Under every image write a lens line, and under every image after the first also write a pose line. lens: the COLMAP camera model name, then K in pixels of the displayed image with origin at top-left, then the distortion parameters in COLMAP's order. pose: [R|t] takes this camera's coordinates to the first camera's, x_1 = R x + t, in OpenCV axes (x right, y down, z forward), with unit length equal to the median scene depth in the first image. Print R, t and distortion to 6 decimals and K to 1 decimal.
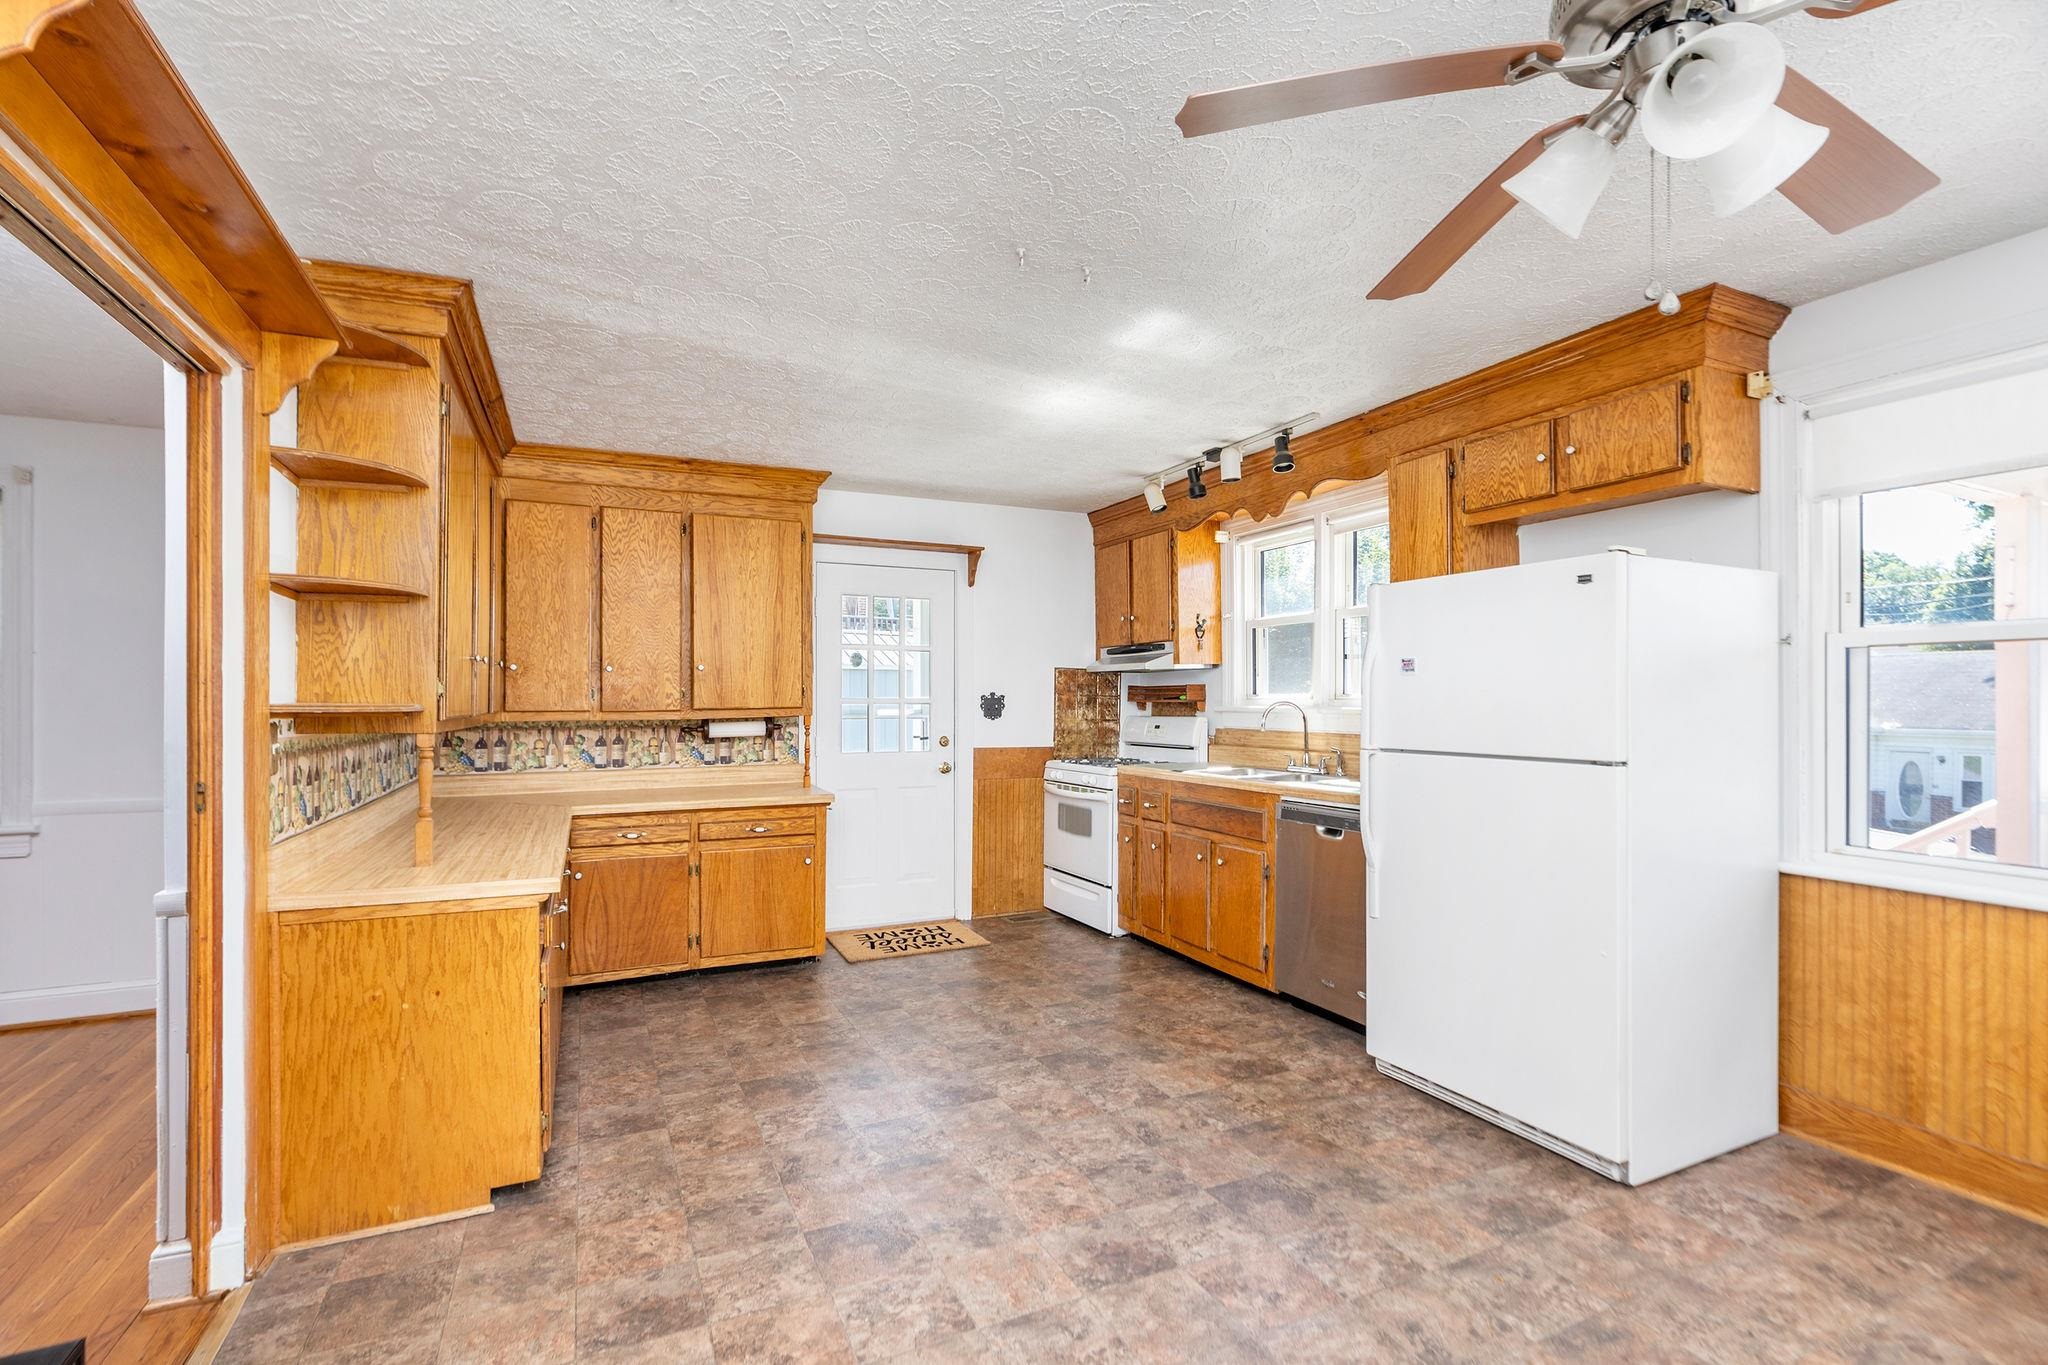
lens RADIAL K [[933.1, 0, 985.3], [0, 933.1, 700.7], [0, 0, 1]] dist [-0.004315, 0.001435]
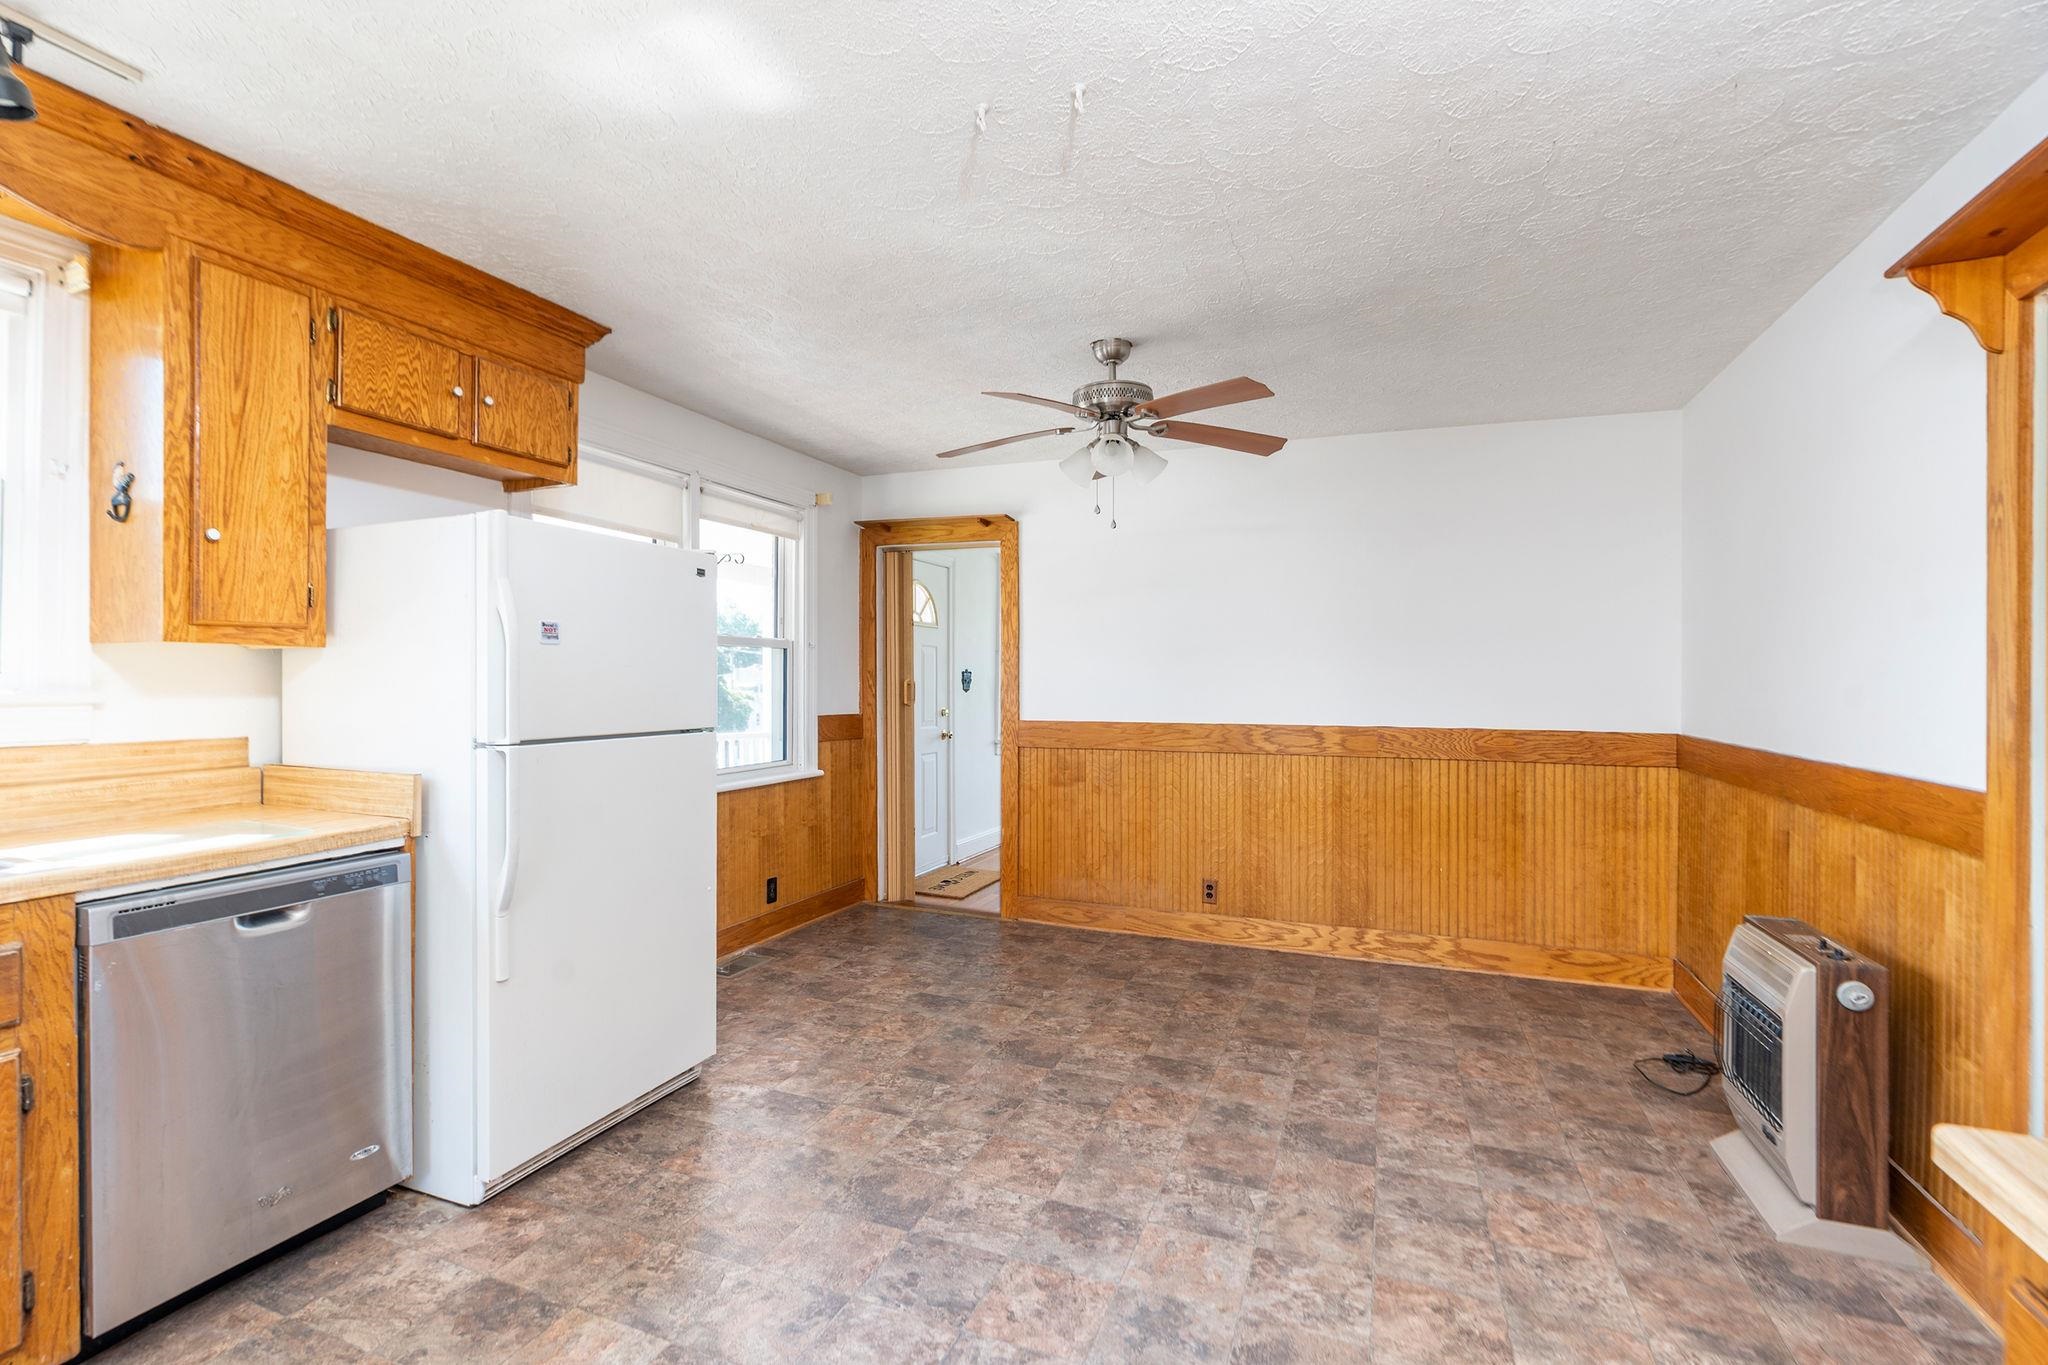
lens RADIAL K [[933.1, 0, 1025.3], [0, 933.1, 678.6], [0, 0, 1]] dist [-0.004315, 0.001435]
pose [[-0.707439, 0.000055, 0.706774, -0.327133], [-0.001326, 0.999998, -0.001406, 0.001803], [-0.706773, -0.001932, -0.707438, 1.084731]]
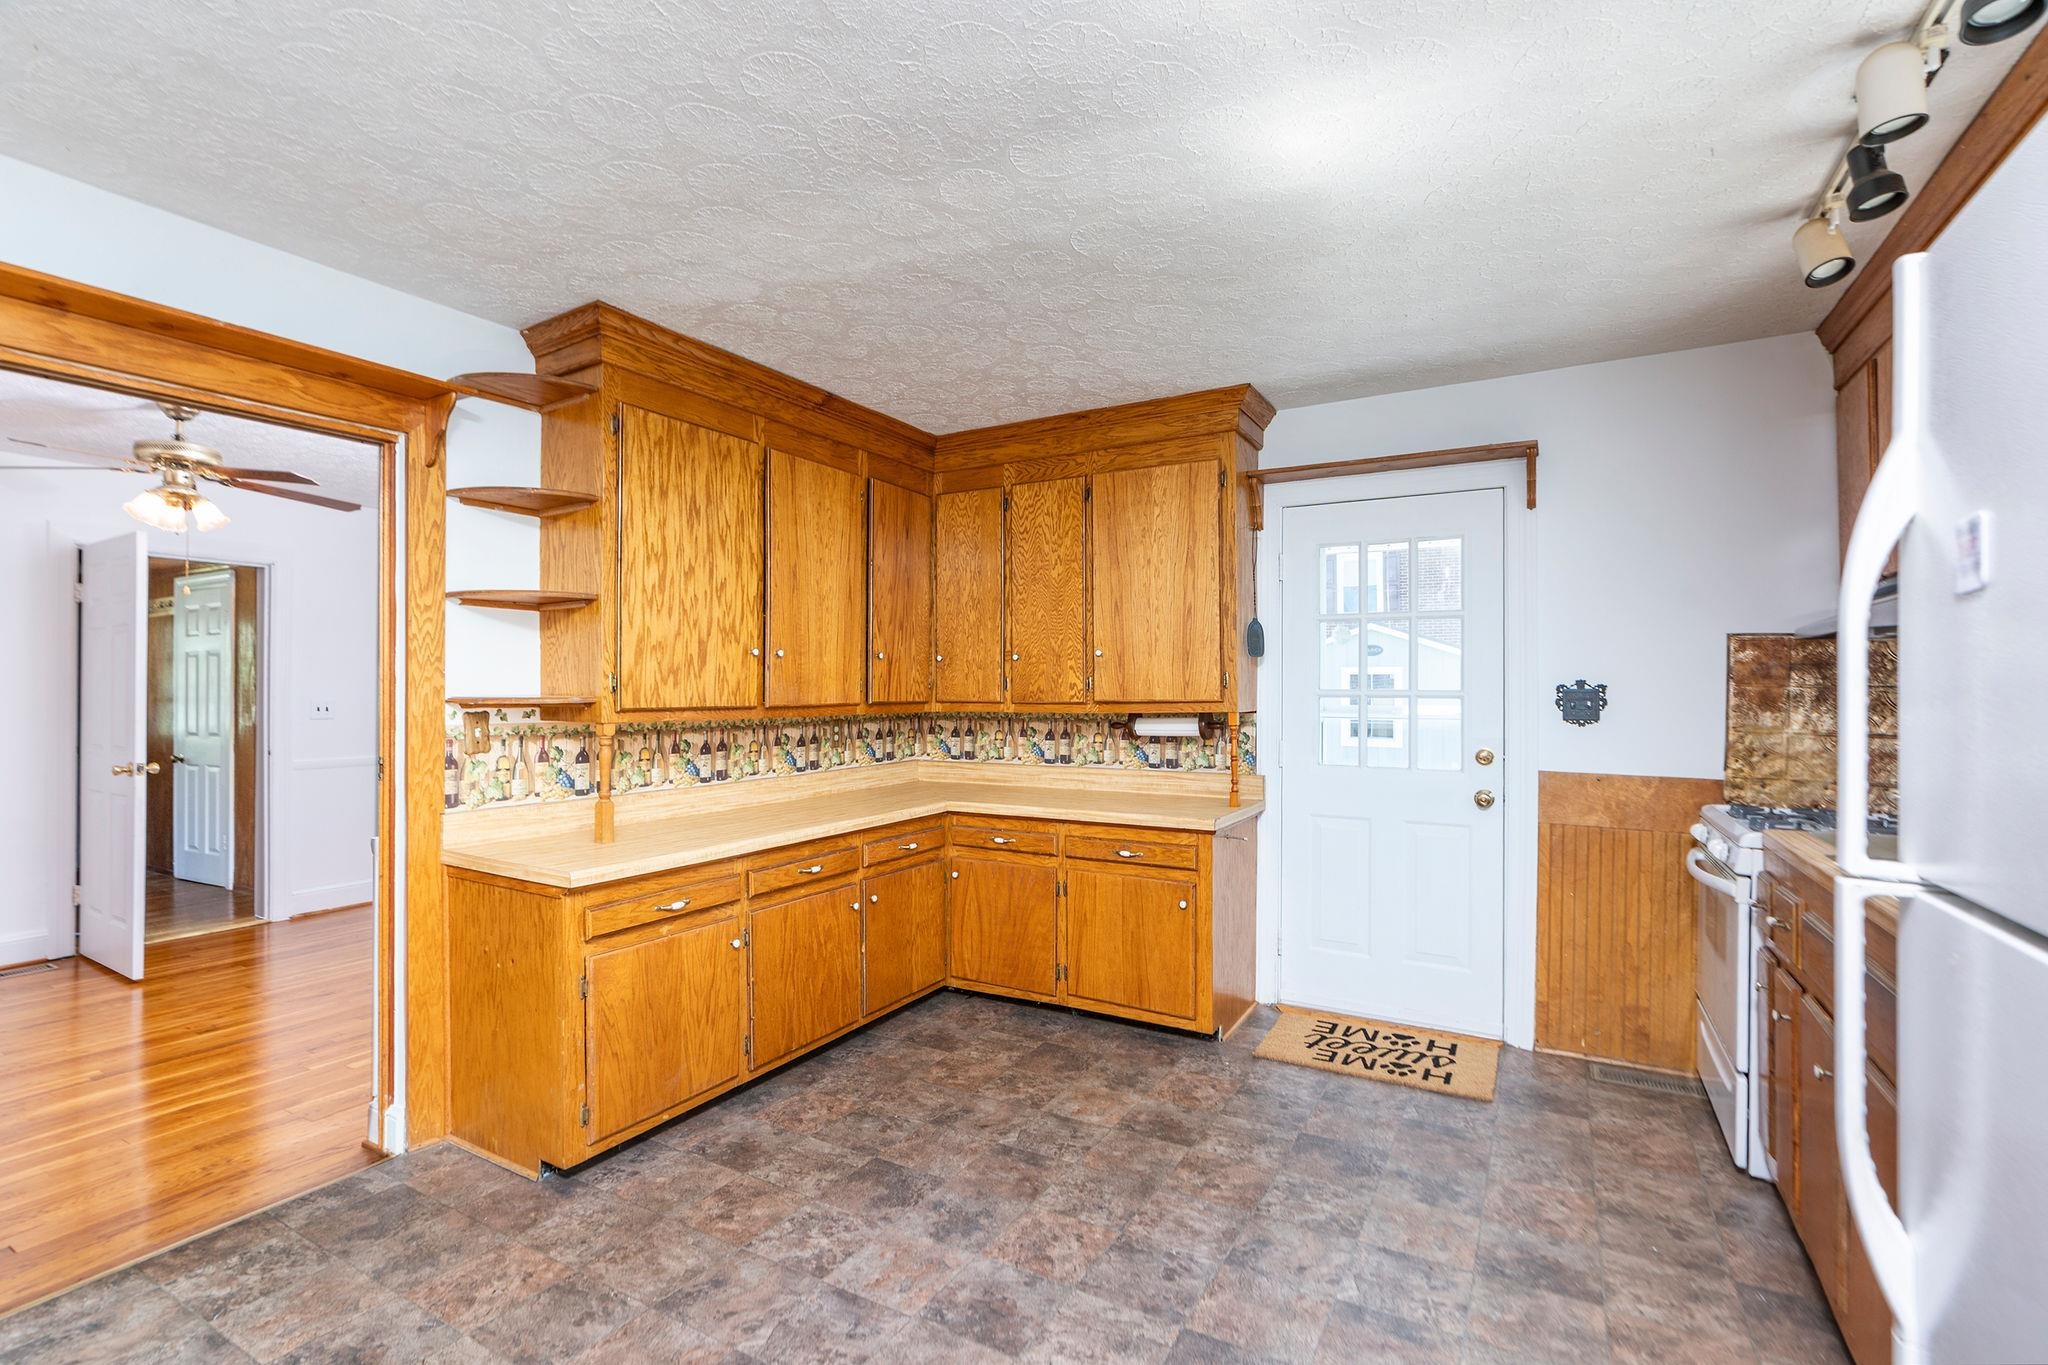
lens RADIAL K [[933.1, 0, 1019.5], [0, 933.1, 683.8], [0, 0, 1]] dist [-0.004315, 0.001435]
pose [[0.586086, -0.000548, -0.810249, 0.363734], [-0.001553, 0.999997, -0.001800, -0.006451], [0.810248, 0.002313, 0.586083, 0.469042]]
